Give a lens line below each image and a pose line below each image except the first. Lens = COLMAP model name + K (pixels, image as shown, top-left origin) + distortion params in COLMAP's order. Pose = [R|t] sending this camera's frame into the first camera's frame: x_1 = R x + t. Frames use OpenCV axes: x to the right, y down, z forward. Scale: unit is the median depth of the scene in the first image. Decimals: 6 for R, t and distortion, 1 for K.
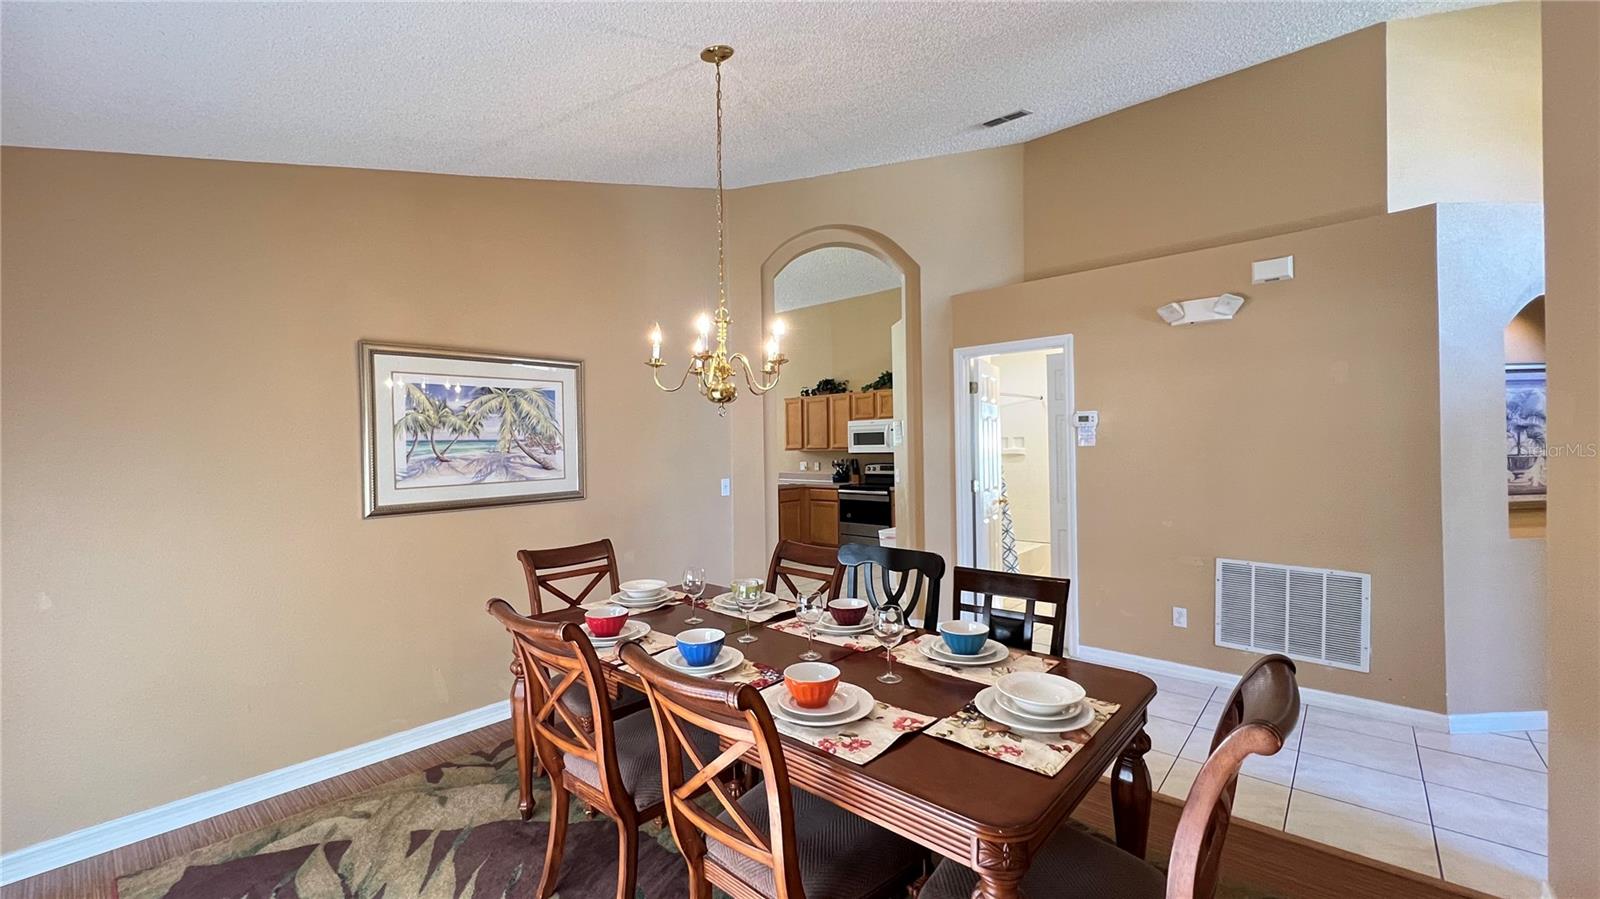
lens RADIAL K [[639.0, 0, 794.3], [0, 639.0, 449.4], [0, 0, 1]] dist [-0.000171, 0.000110]
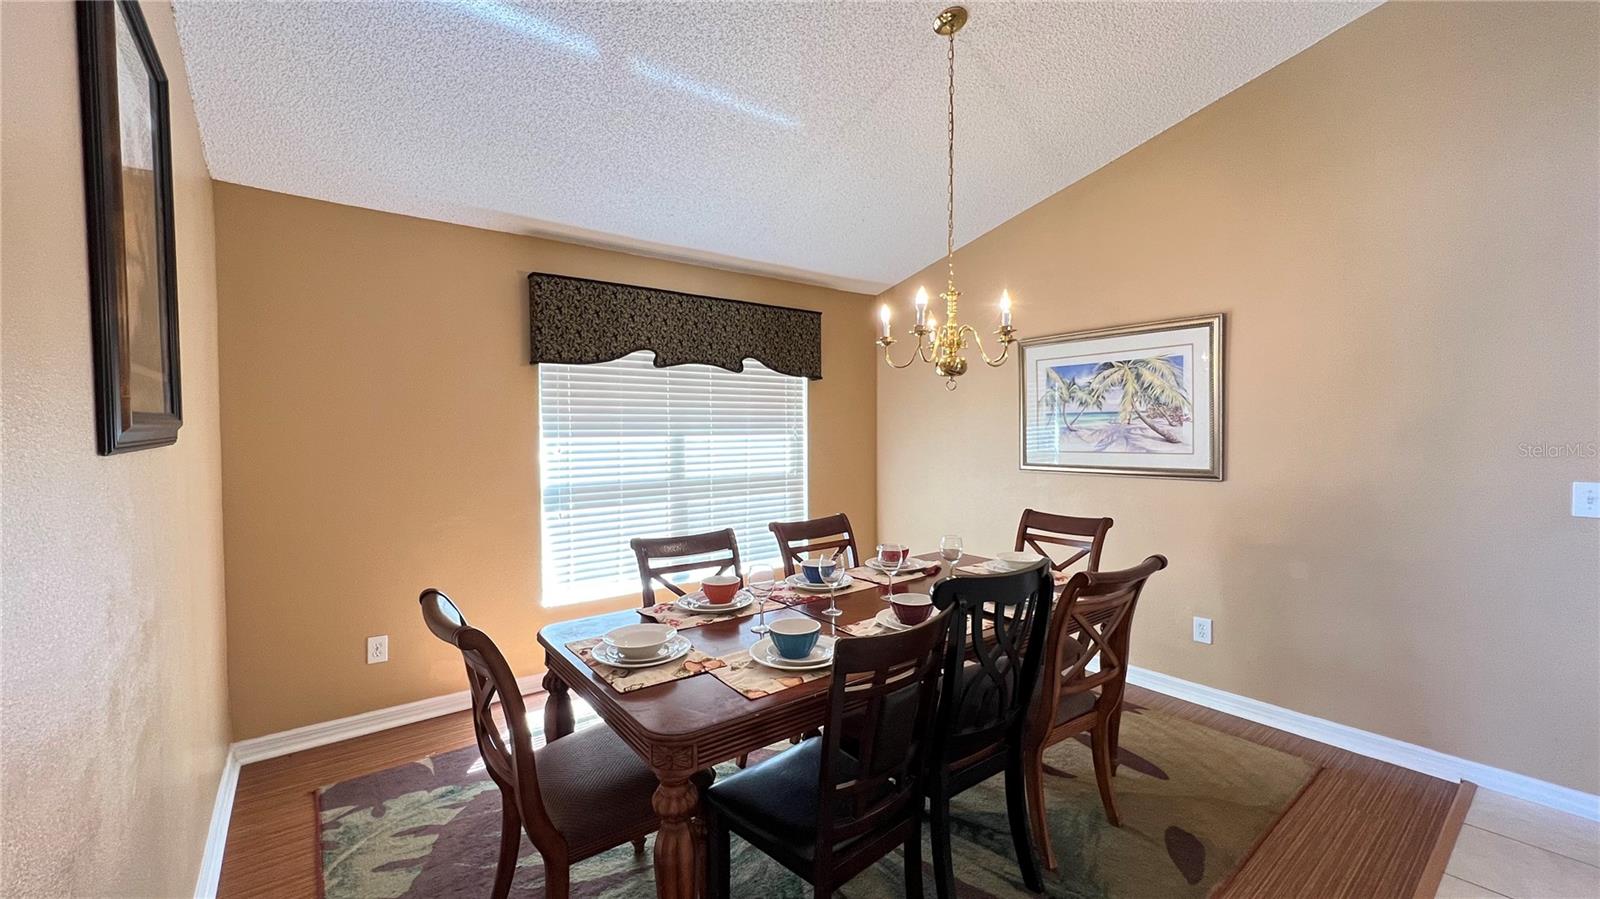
lens RADIAL K [[639.0, 0, 794.3], [0, 639.0, 449.4], [0, 0, 1]] dist [-0.000171, 0.000110]
pose [[-0.185655, 0.051073, -0.981287, 0.640672], [0.002889, 0.998672, 0.051431, -0.008204], [0.982611, 0.006714, -0.185556, 0.657121]]
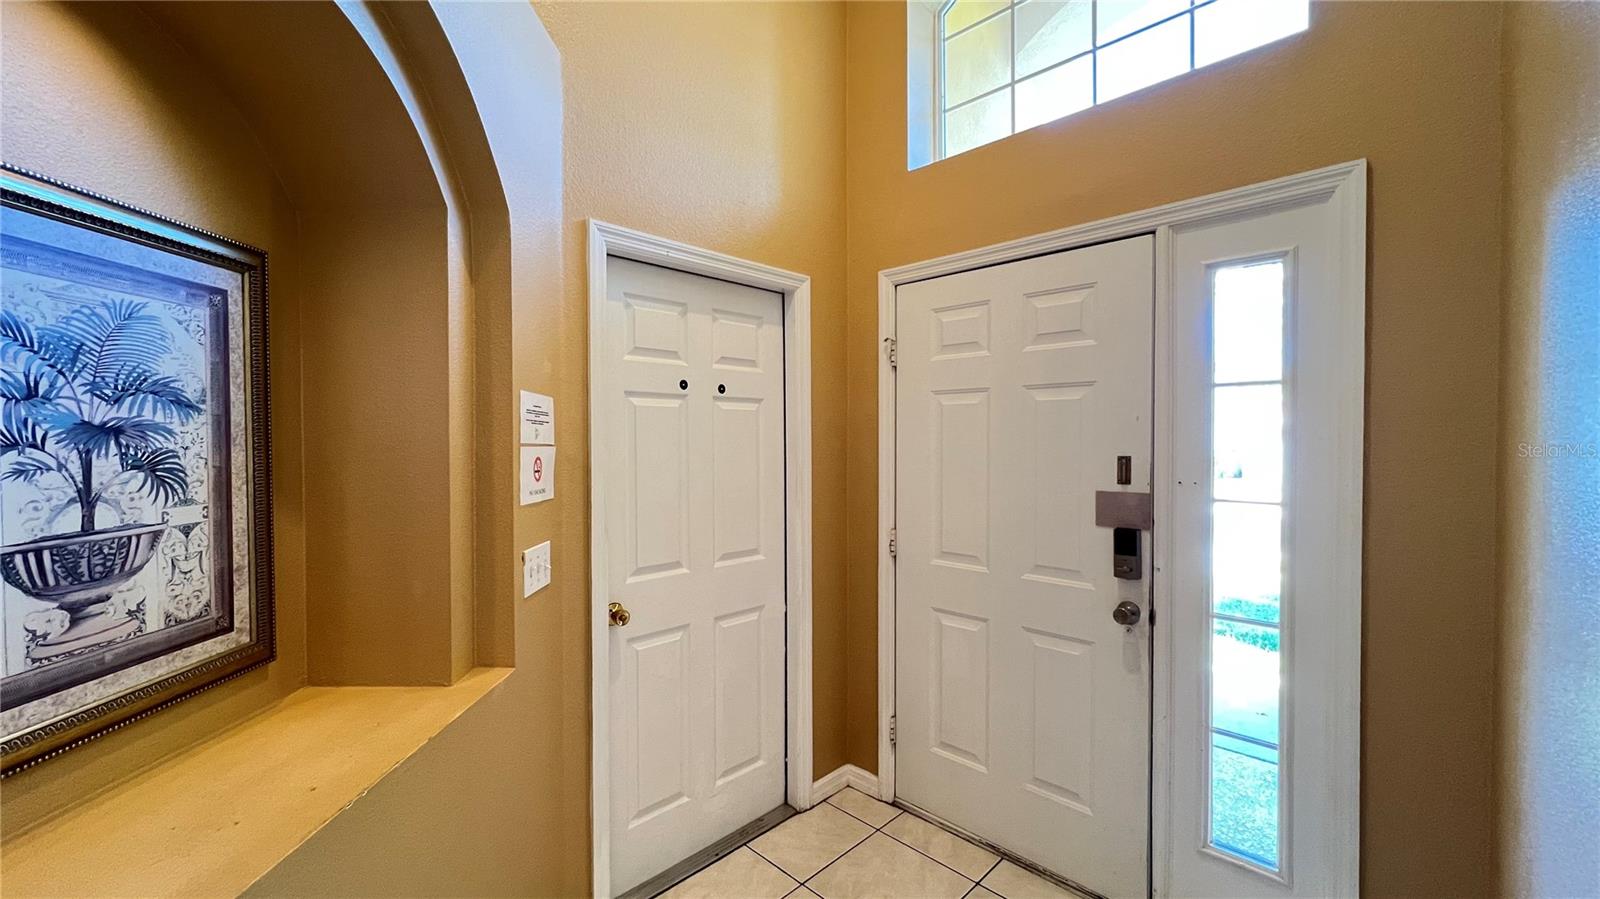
lens RADIAL K [[639.0, 0, 794.3], [0, 639.0, 449.4], [0, 0, 1]] dist [-0.000171, 0.000110]
pose [[0.063538, 0.000367, 0.997979, 0.895680], [0.003647, 0.999993, -0.000600, -0.025898], [-0.997973, 0.003677, 0.063537, 0.693927]]
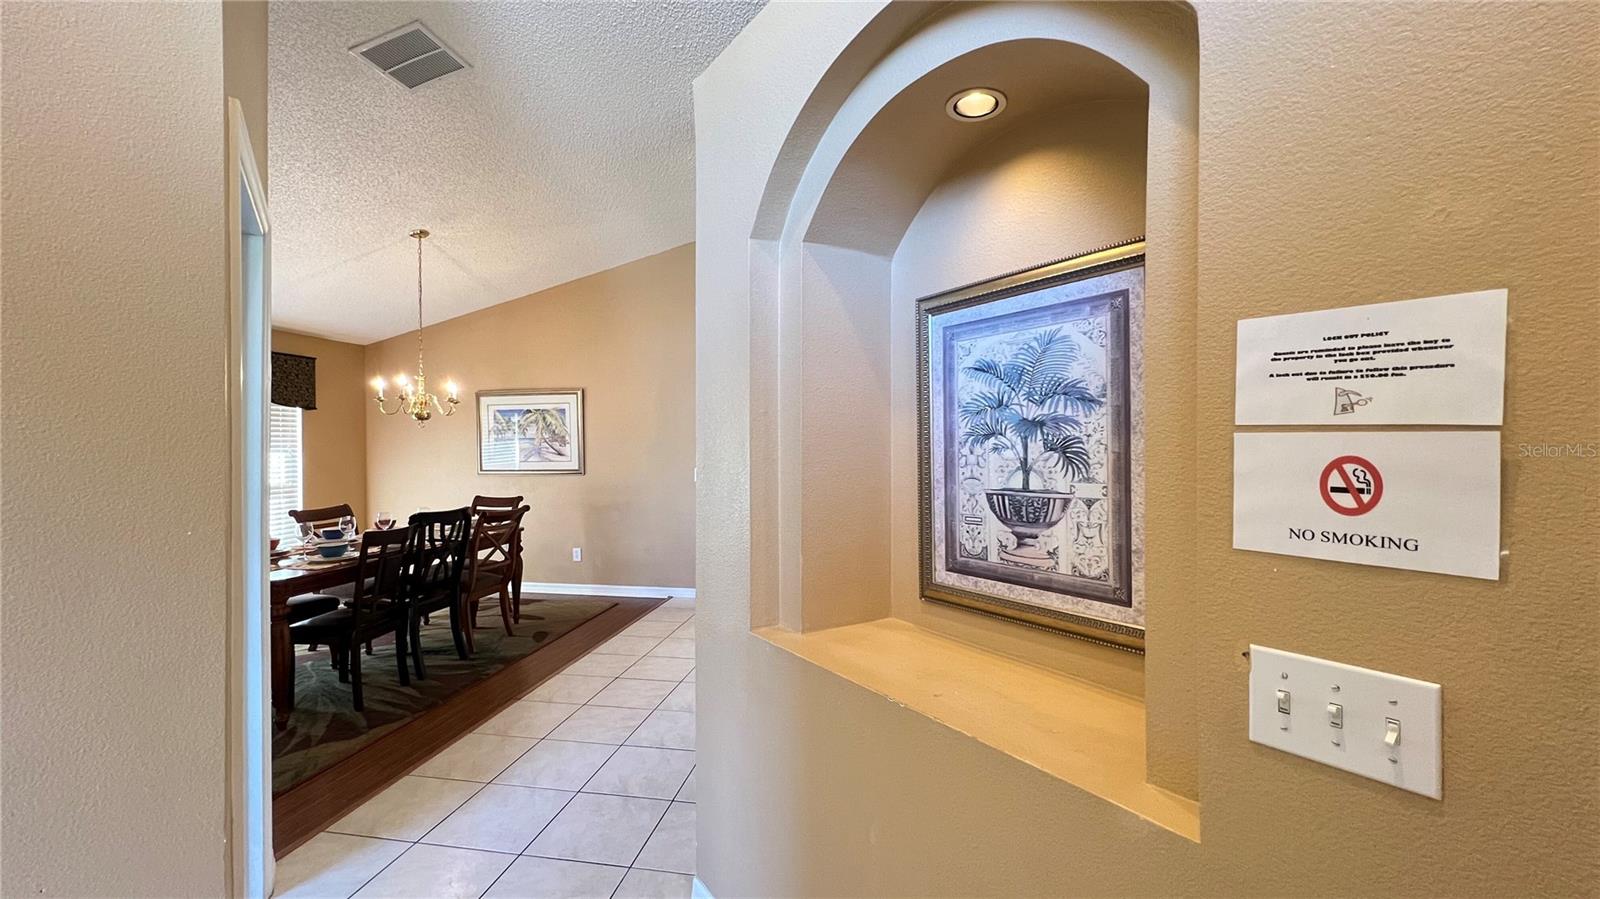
lens RADIAL K [[639.0, 0, 794.3], [0, 639.0, 449.4], [0, 0, 1]] dist [-0.000171, 0.000110]
pose [[0.522646, 0.022168, -0.852262, 1.429647], [-0.009339, 0.999751, 0.020277, -0.025645], [0.852499, -0.002639, 0.522722, 0.662384]]
